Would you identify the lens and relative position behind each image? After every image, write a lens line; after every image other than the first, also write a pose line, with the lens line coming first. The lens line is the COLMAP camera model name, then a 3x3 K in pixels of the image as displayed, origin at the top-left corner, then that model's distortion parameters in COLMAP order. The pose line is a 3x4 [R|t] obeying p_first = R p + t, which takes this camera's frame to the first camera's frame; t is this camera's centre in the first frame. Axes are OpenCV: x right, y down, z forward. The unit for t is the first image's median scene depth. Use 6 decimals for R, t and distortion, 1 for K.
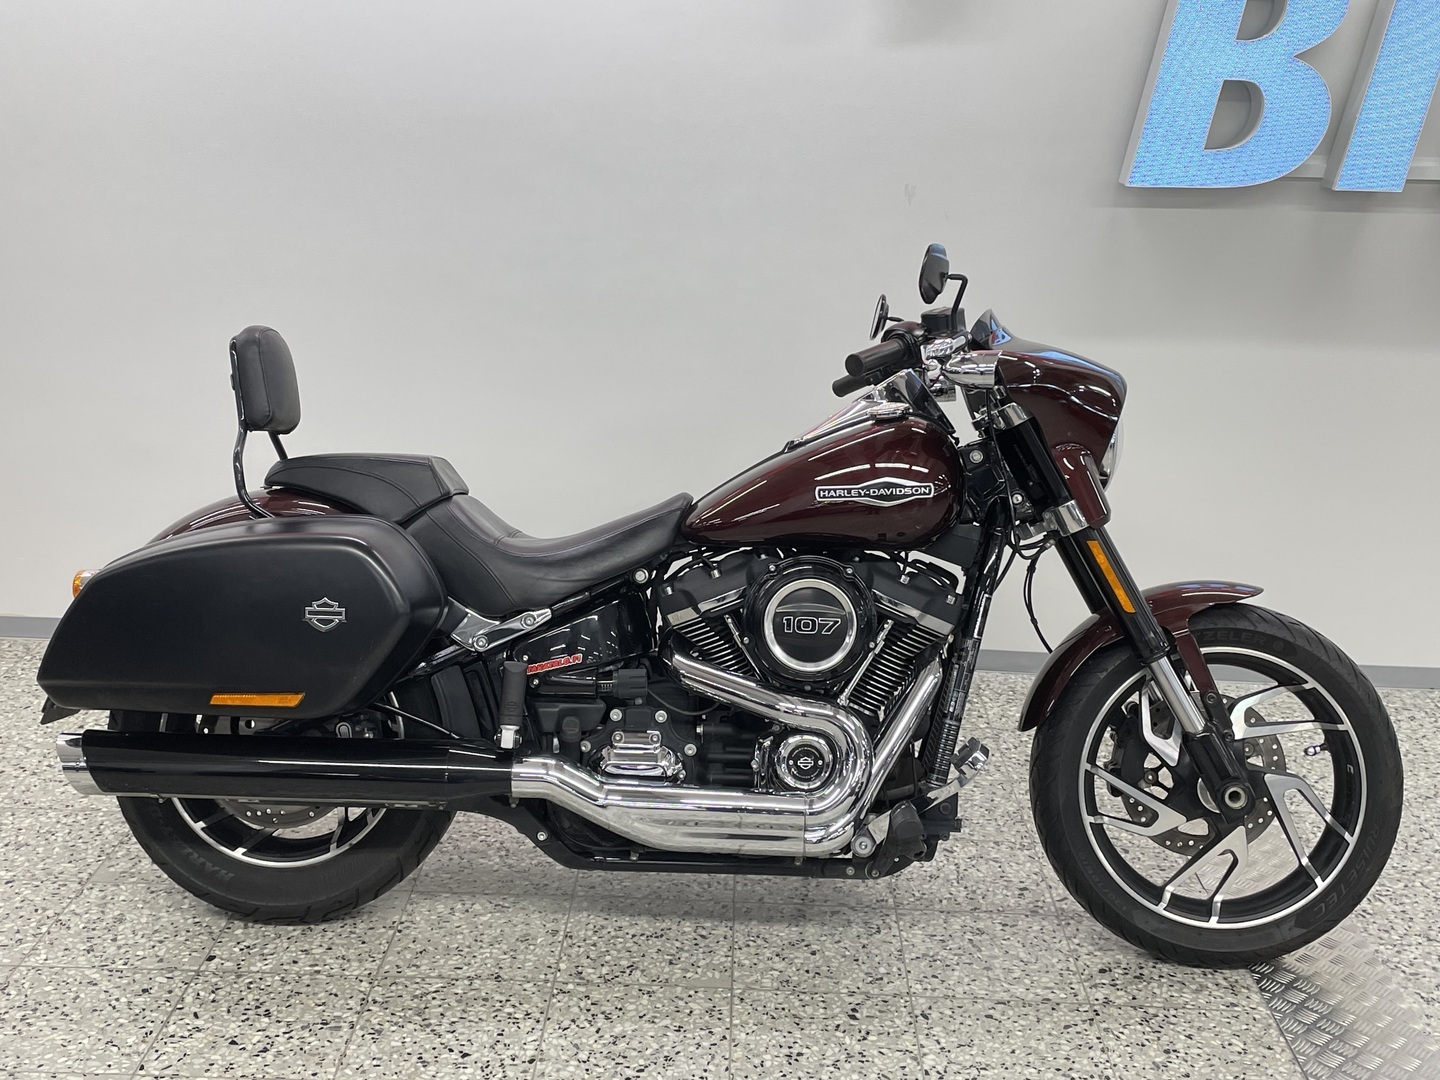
lens RADIAL K [[1700.4, 0, 709.3], [0, 1700.4, 504.5], [0, 0, 1]] dist [0.084773, -0.122280]
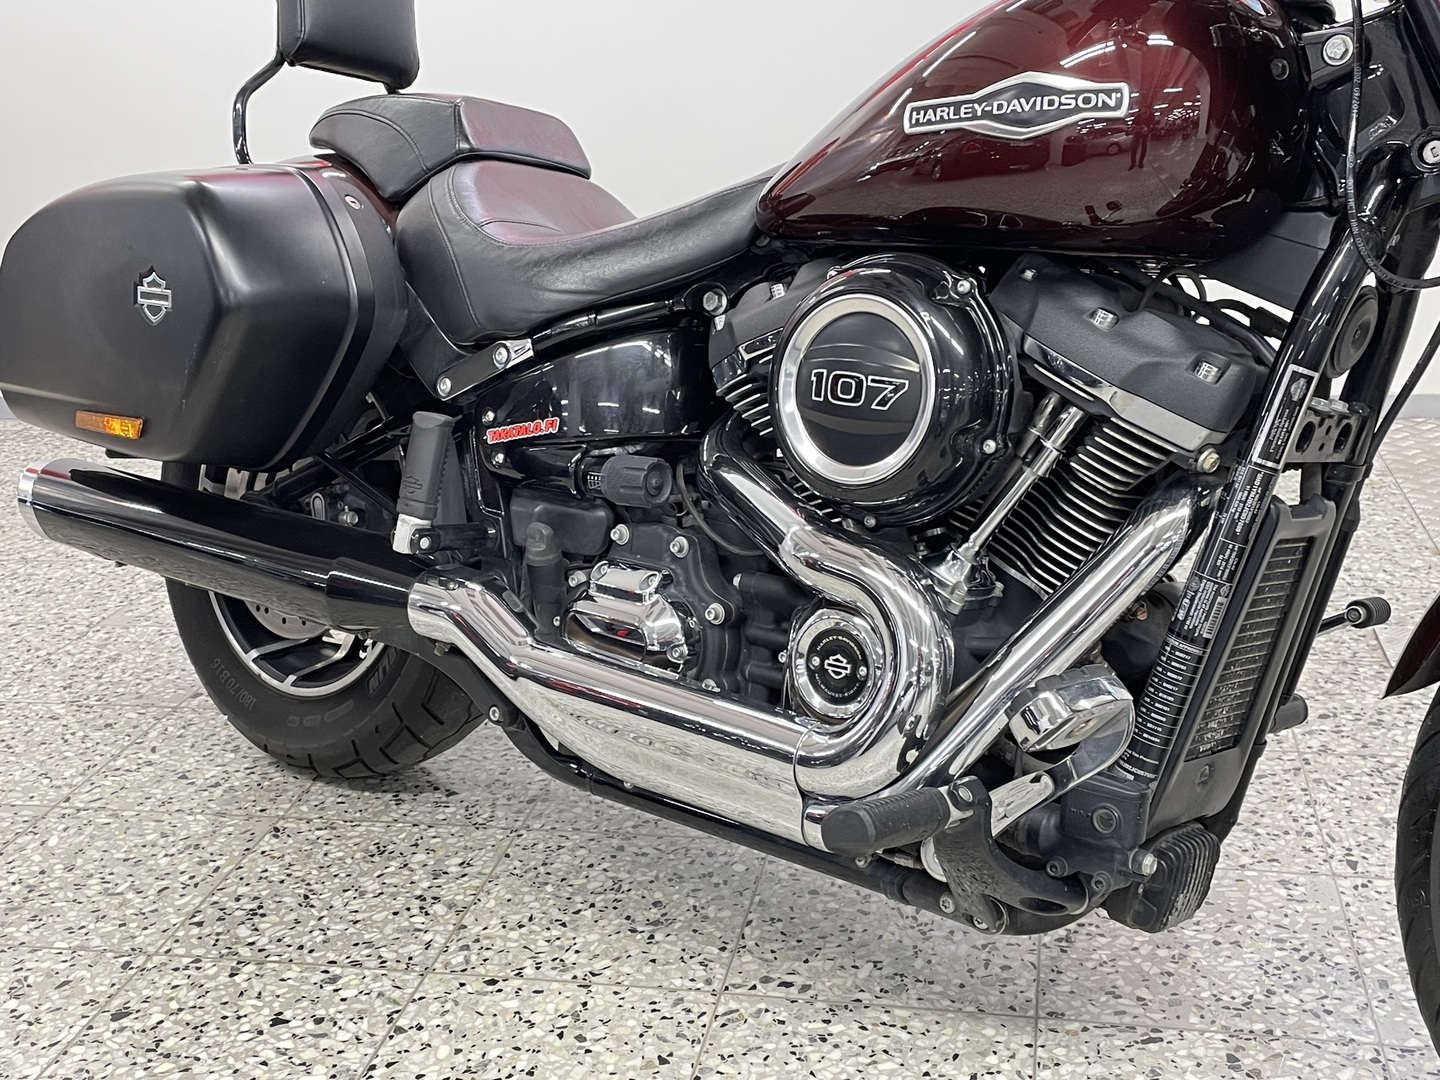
lens RADIAL K [[1671.3, 0, 713.7], [0, 1671.3, 515.1], [0, 0, 1]] dist [0.123073, -0.223306]
pose [[0.793483, 0.120903, -0.596462, 0.307409], [-0.087031, 0.992538, 0.085409, 0.066863], [0.602337, -0.015860, 0.798084, 0.571345]]
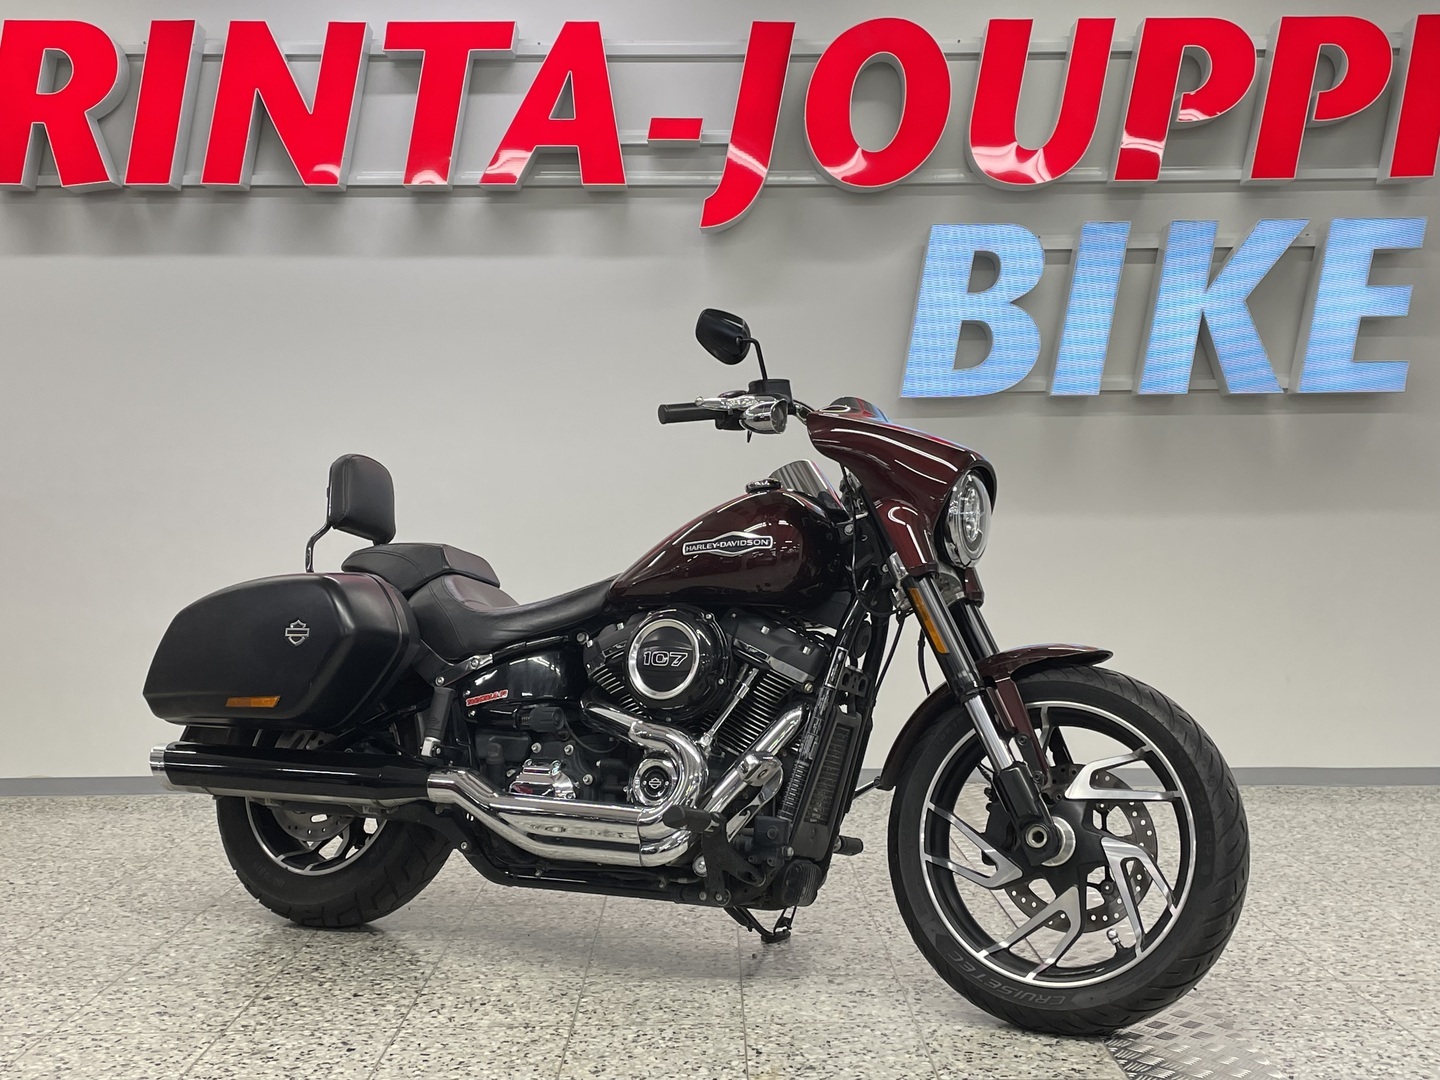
lens RADIAL K [[1689.1, 0, 732.4], [0, 1689.1, 503.9], [0, 0, 1]] dist [0.064338, -0.097057]
pose [[0.907848, -0.030517, -0.418188, 0.560419], [-0.080251, 0.966264, -0.244730, 0.236592], [0.411549, 0.255738, 0.874772, -0.002660]]
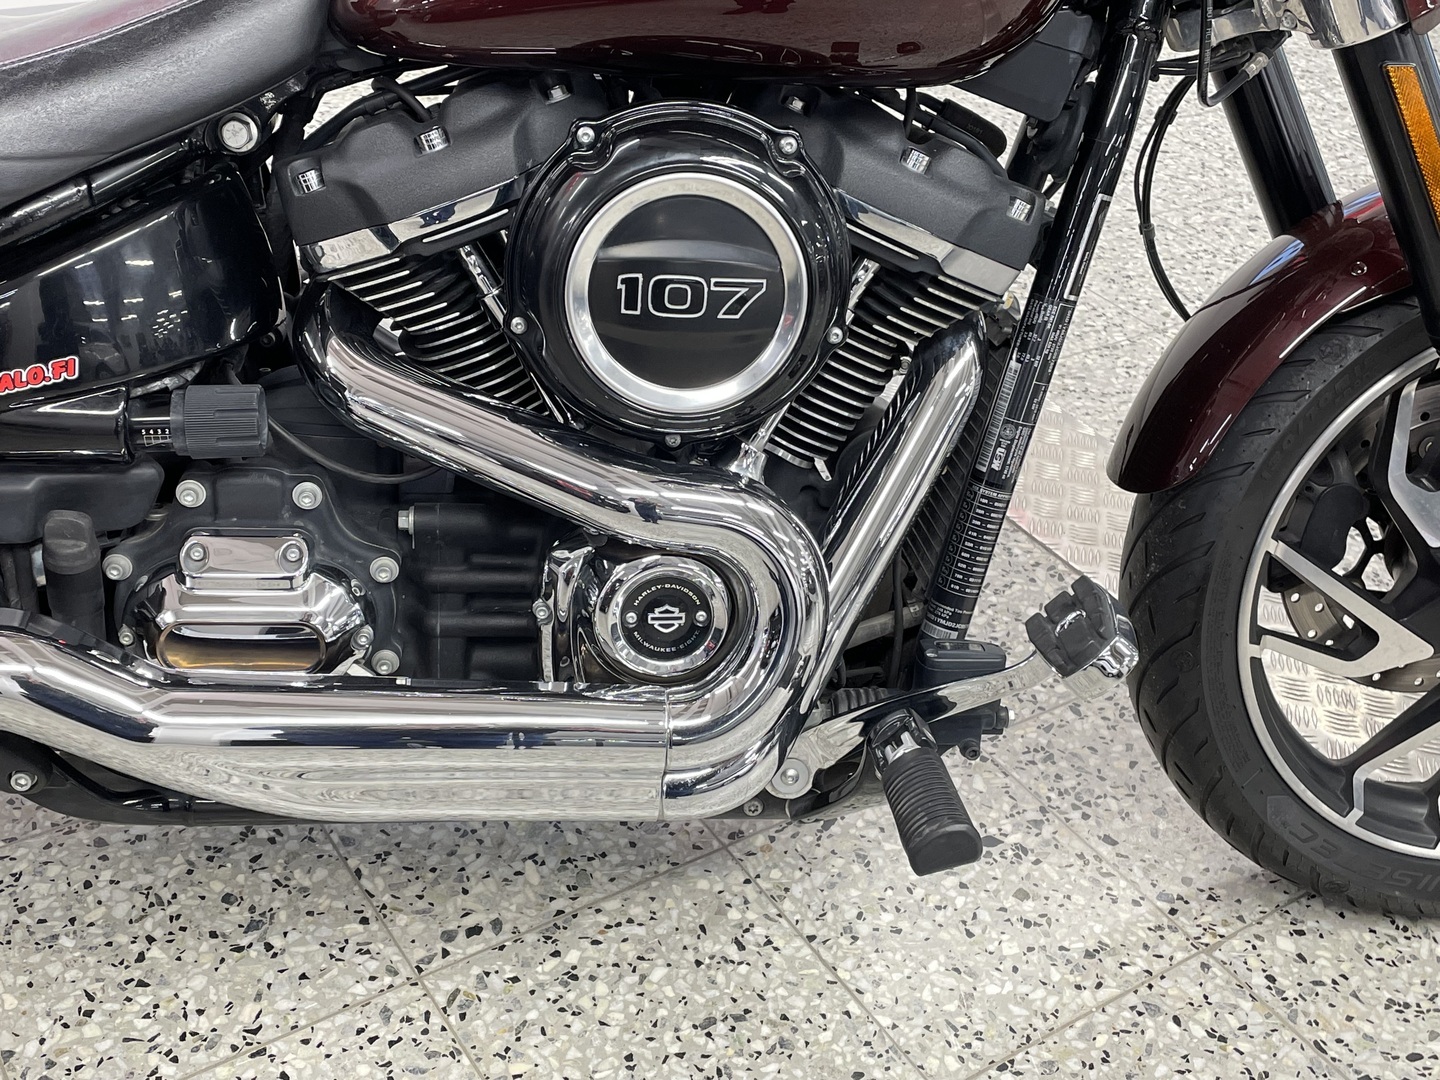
lens RADIAL K [[1689.1, 0, 732.4], [0, 1689.1, 503.9], [0, 0, 1]] dist [0.064338, -0.097057]
pose [[0.987411, -0.022982, 0.156497, 0.008566], [-0.030597, 0.942950, 0.331526, -0.010542], [-0.155188, -0.332141, 0.930376, 0.609786]]
